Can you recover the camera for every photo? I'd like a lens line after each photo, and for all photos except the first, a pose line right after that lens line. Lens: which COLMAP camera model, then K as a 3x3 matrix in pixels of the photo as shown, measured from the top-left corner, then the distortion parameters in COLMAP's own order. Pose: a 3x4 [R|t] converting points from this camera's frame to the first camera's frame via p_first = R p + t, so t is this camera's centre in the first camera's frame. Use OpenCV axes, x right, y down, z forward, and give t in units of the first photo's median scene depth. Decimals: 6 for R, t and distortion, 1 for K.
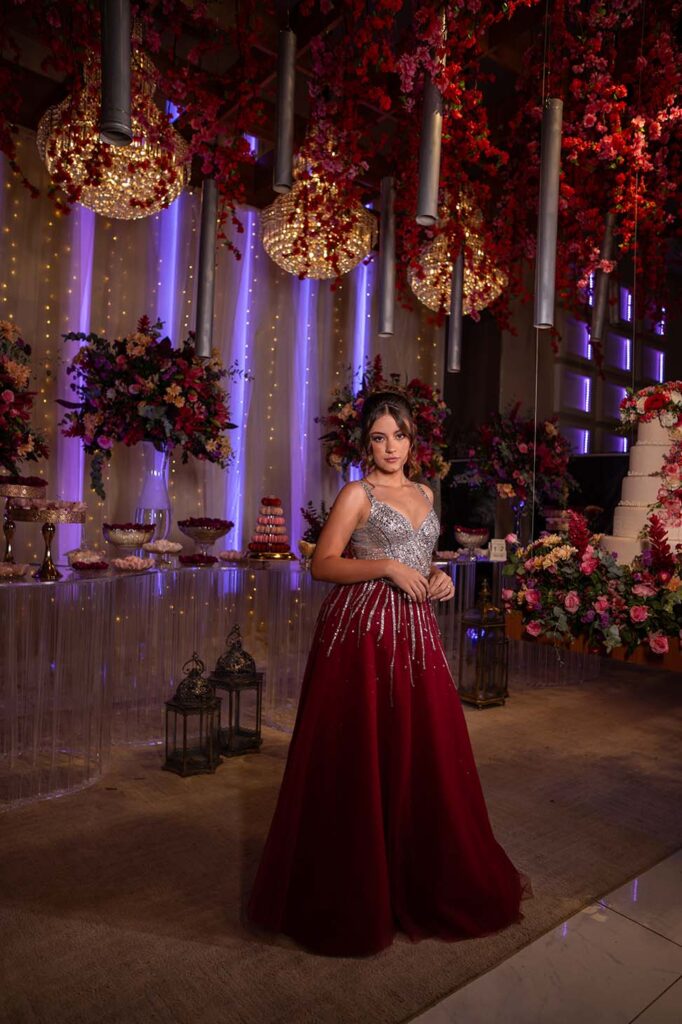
lens RADIAL K [[694.6, 0, 342.3], [0, 694.6, 518.2], [0, 0, 1]] dist [-0.099548, 0.105725]
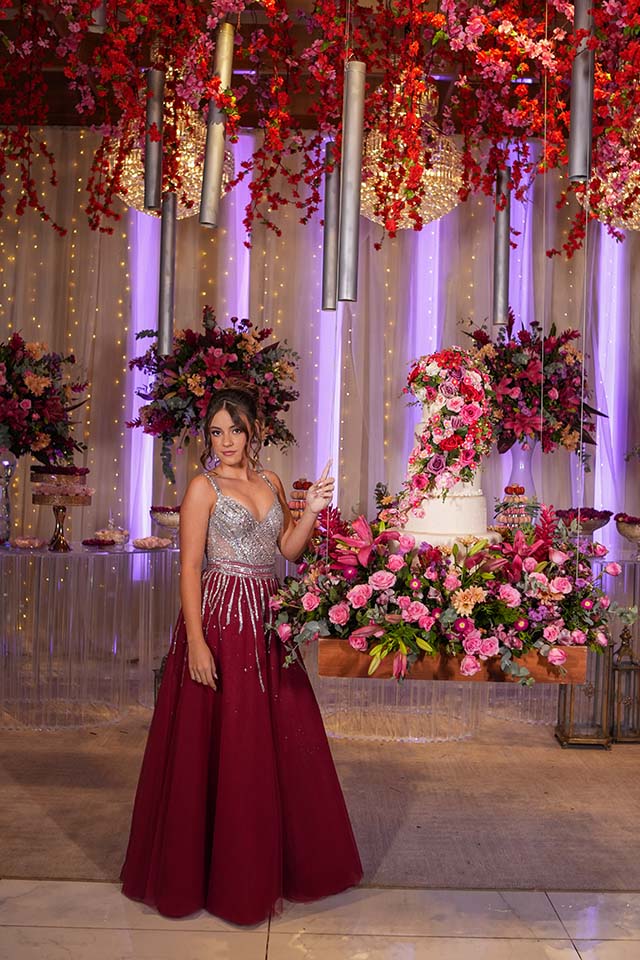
lens RADIAL K [[982.6, 0, 319.0], [0, 982.6, 492.9], [0, 0, 1]] dist [-0.113913, 0.129018]
pose [[0.779201, 0.005337, -0.626751, 0.827427], [-0.002132, 0.999981, 0.005865, -0.023108], [0.626770, -0.003234, 0.779198, -0.050295]]
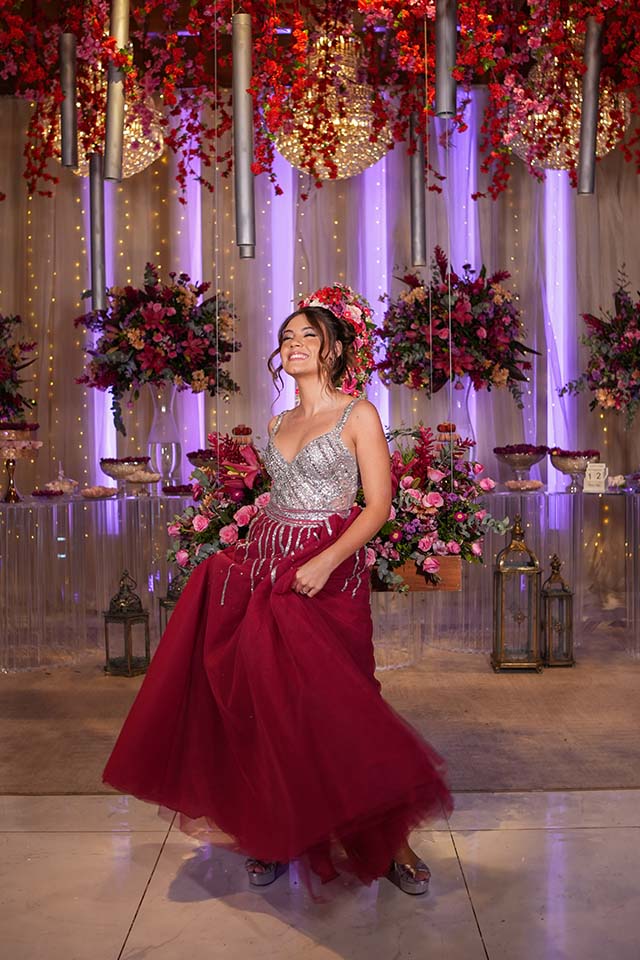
lens RADIAL K [[991.9, 0, 320.3], [0, 991.9, 489.0], [0, 0, 1]] dist [-0.104028, 0.109770]
pose [[0.768263, -0.006759, -0.640098, 0.966337], [0.035939, 0.998823, 0.032588, 0.018276], [0.639124, -0.048041, 0.767602, -0.028763]]
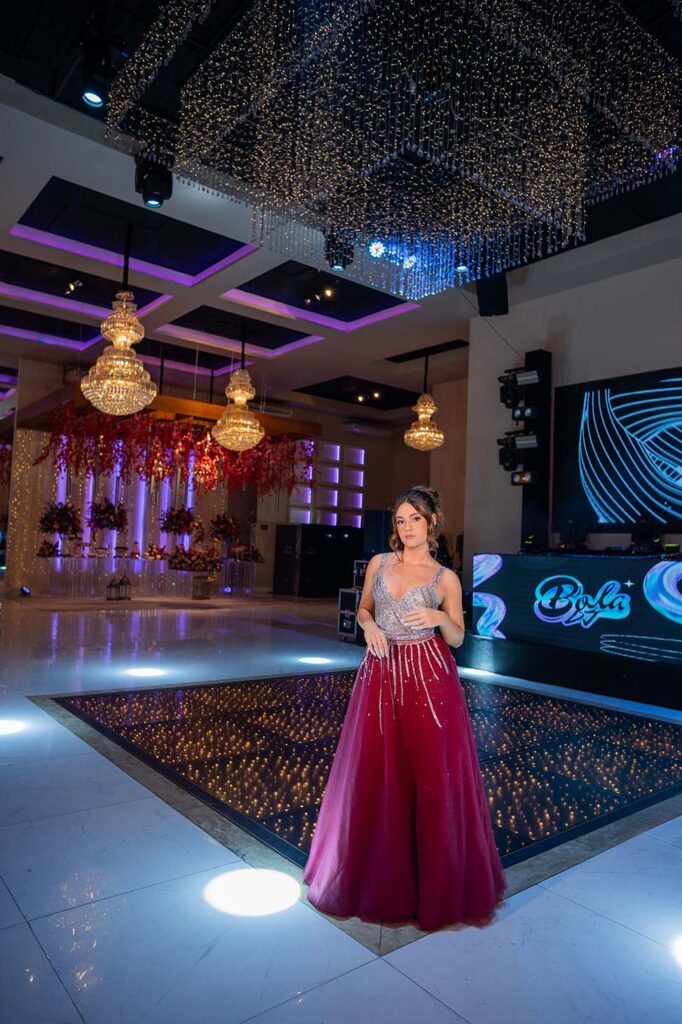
lens RADIAL K [[694.6, 0, 342.3], [0, 694.6, 518.2], [0, 0, 1]] dist [-0.099548, 0.105725]
pose [[0.999959, 0.007335, 0.005331, 1.164942], [-0.007041, 0.998553, -0.053313, 0.041897], [-0.005715, 0.053273, 0.998564, -3.276089]]
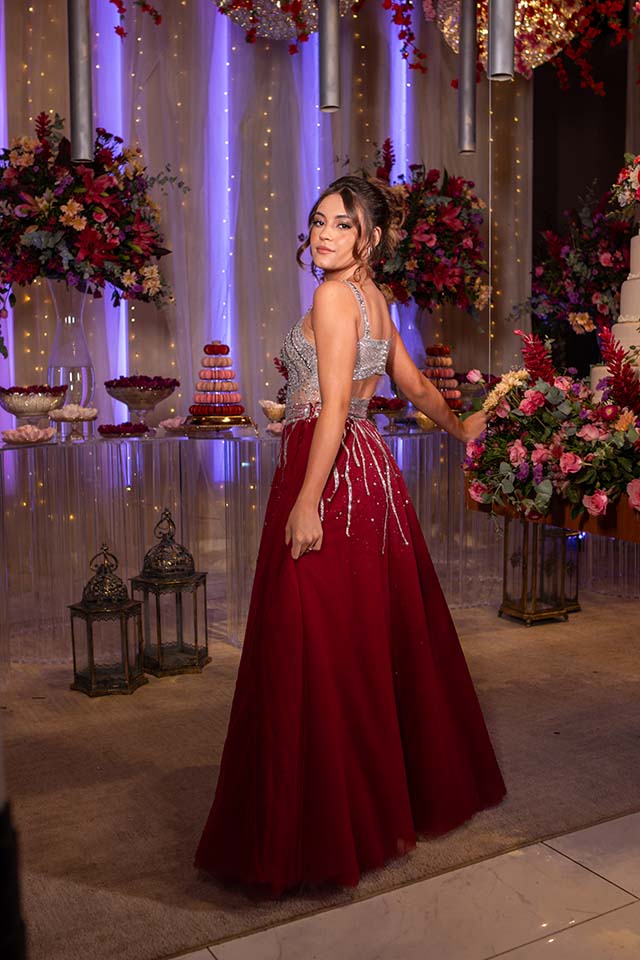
lens RADIAL K [[991.9, 0, 320.3], [0, 991.9, 489.0], [0, 0, 1]] dist [-0.104028, 0.109770]
pose [[0.984611, -0.025581, -0.172877, 0.204651], [0.042025, 0.994859, 0.092142, 0.035517], [0.169632, -0.097989, 0.980624, -0.051660]]
